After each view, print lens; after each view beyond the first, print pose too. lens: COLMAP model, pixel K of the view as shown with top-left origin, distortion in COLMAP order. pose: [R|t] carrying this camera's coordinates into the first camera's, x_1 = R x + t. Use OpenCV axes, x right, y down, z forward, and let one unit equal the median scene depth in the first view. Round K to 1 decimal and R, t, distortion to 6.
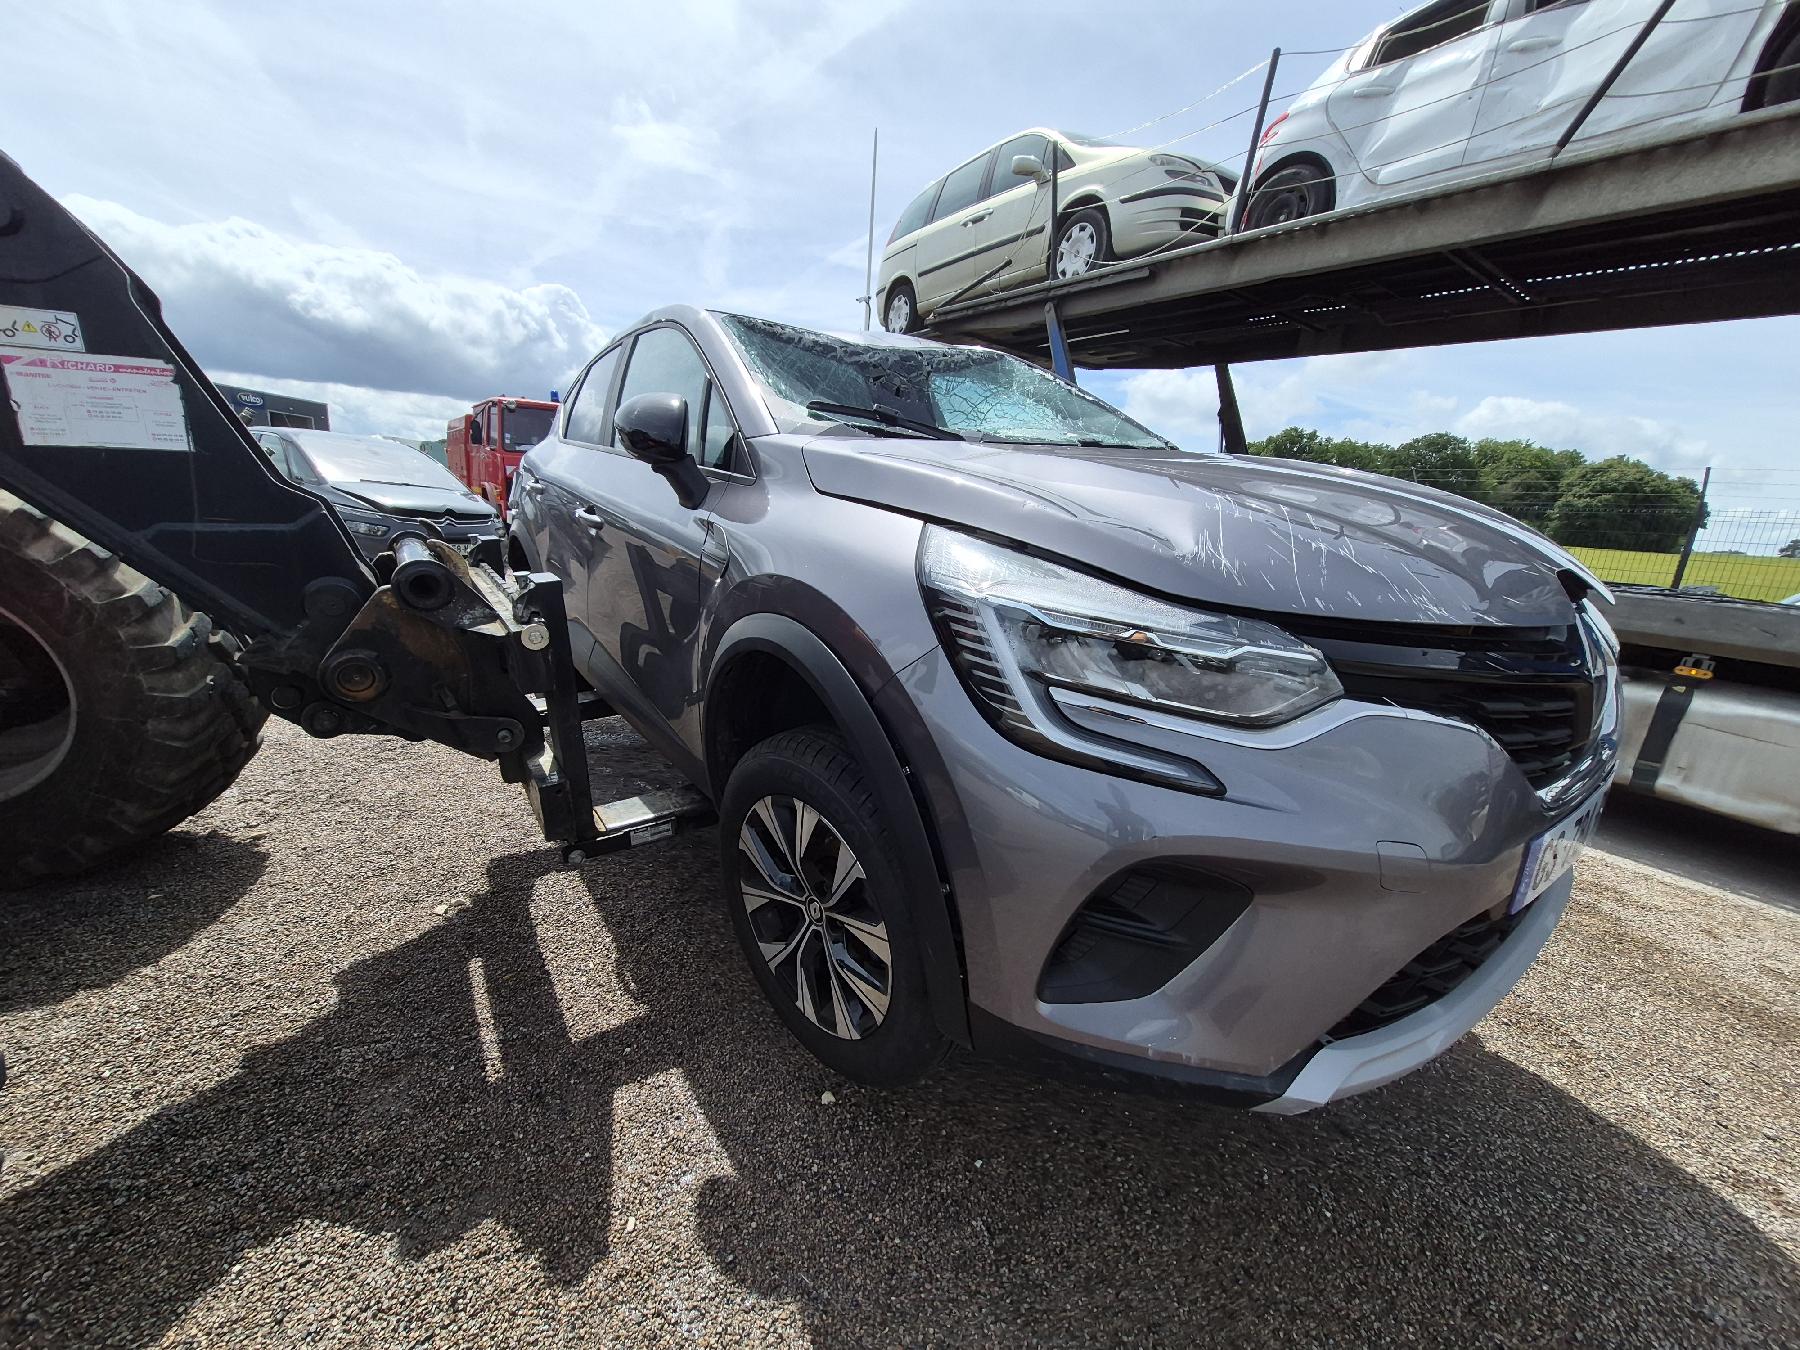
lens RADIAL K [[722.7, 0, 910.1], [0, 722.7, 689.2], [0, 0, 1]] dist [0.007205, -0.002309]
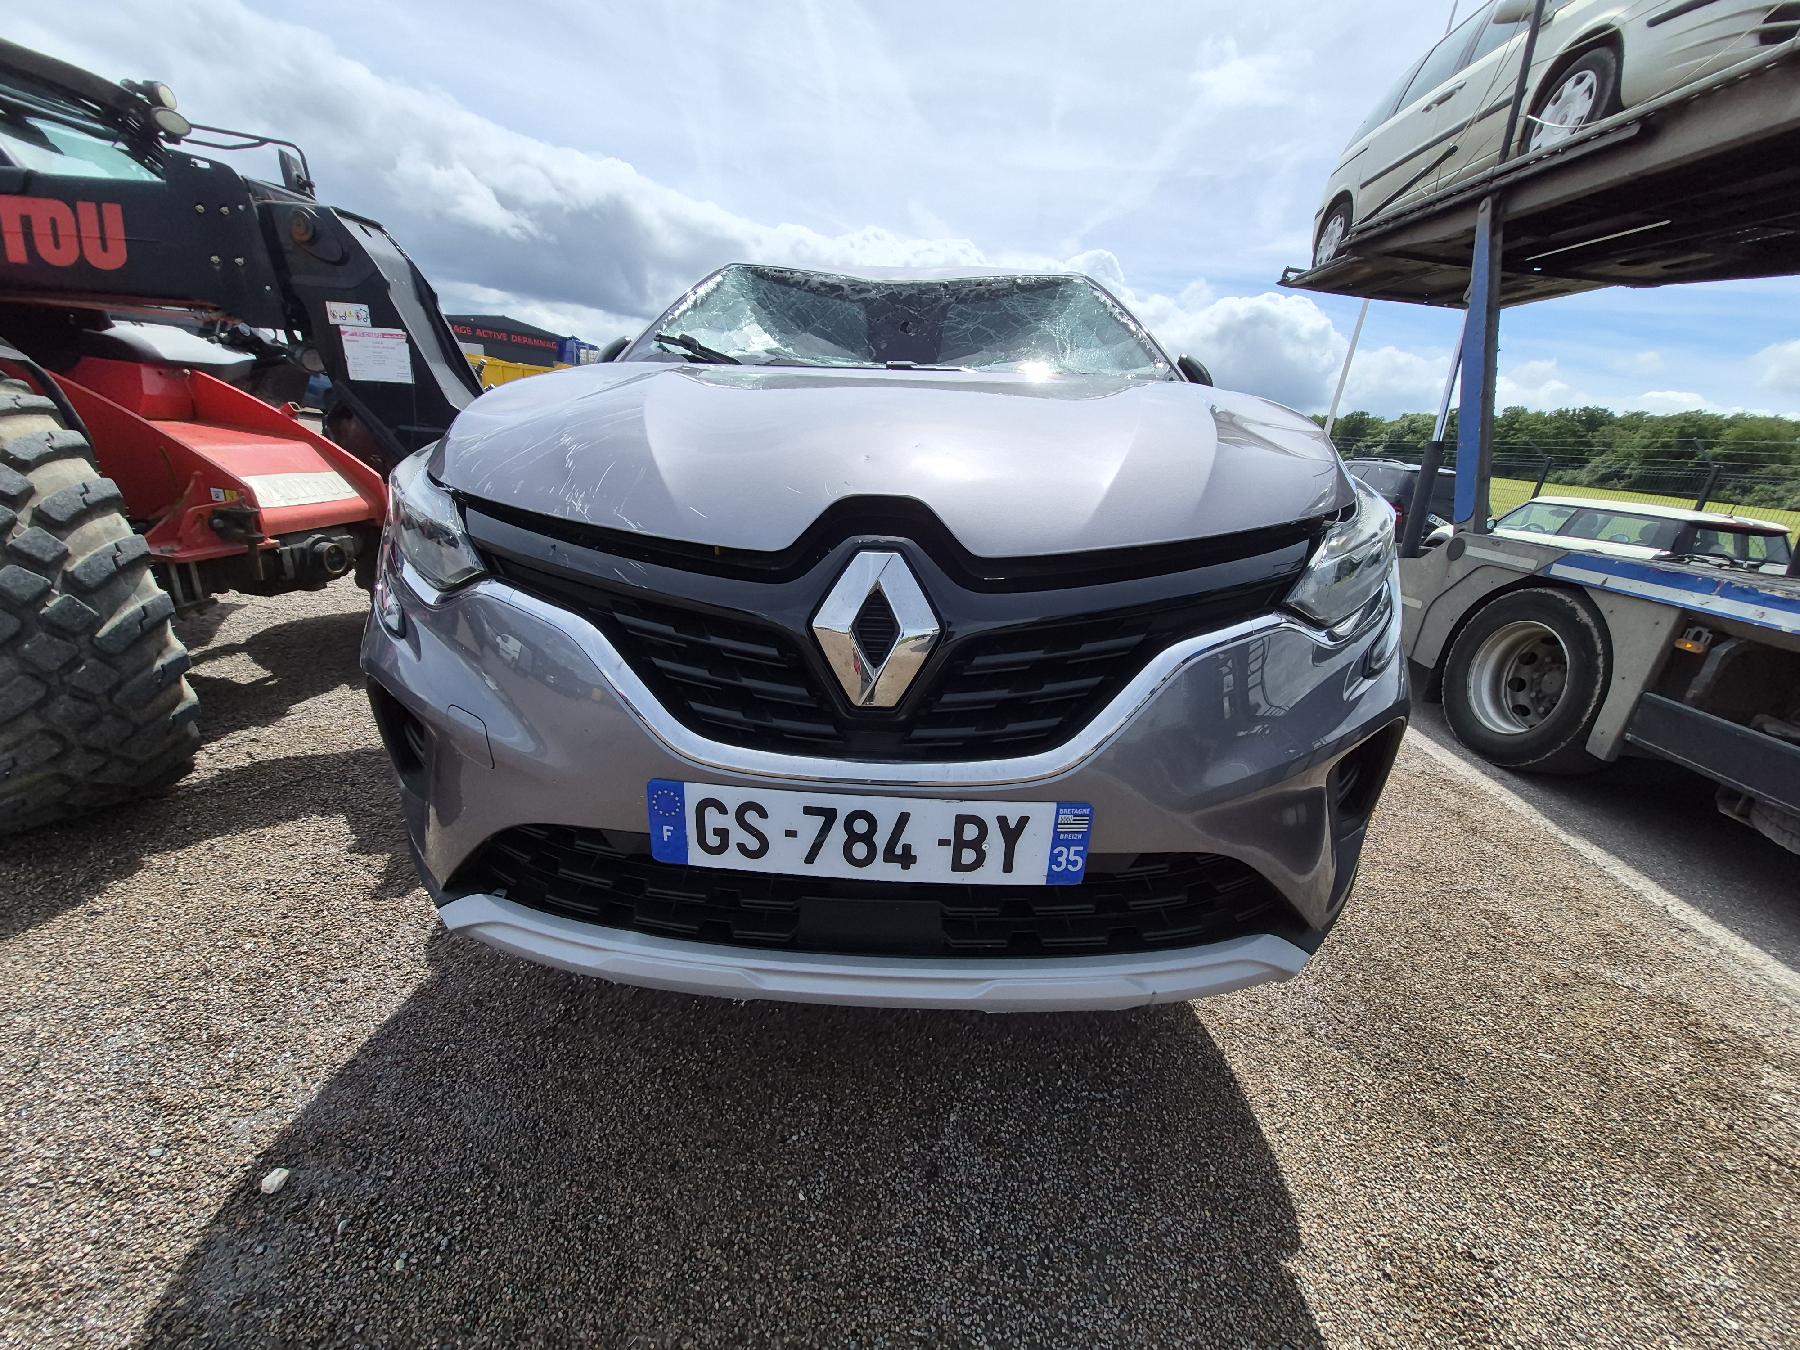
lens RADIAL K [[722.7, 0, 916.5], [0, 722.7, 690.7], [0, 0, 1]] dist [0.007205, -0.002309]
pose [[0.795200, 0.224108, -0.563411, 0.188331], [-0.197345, 0.974256, 0.108997, -0.007045], [0.573334, 0.024511, 0.818955, 0.051204]]
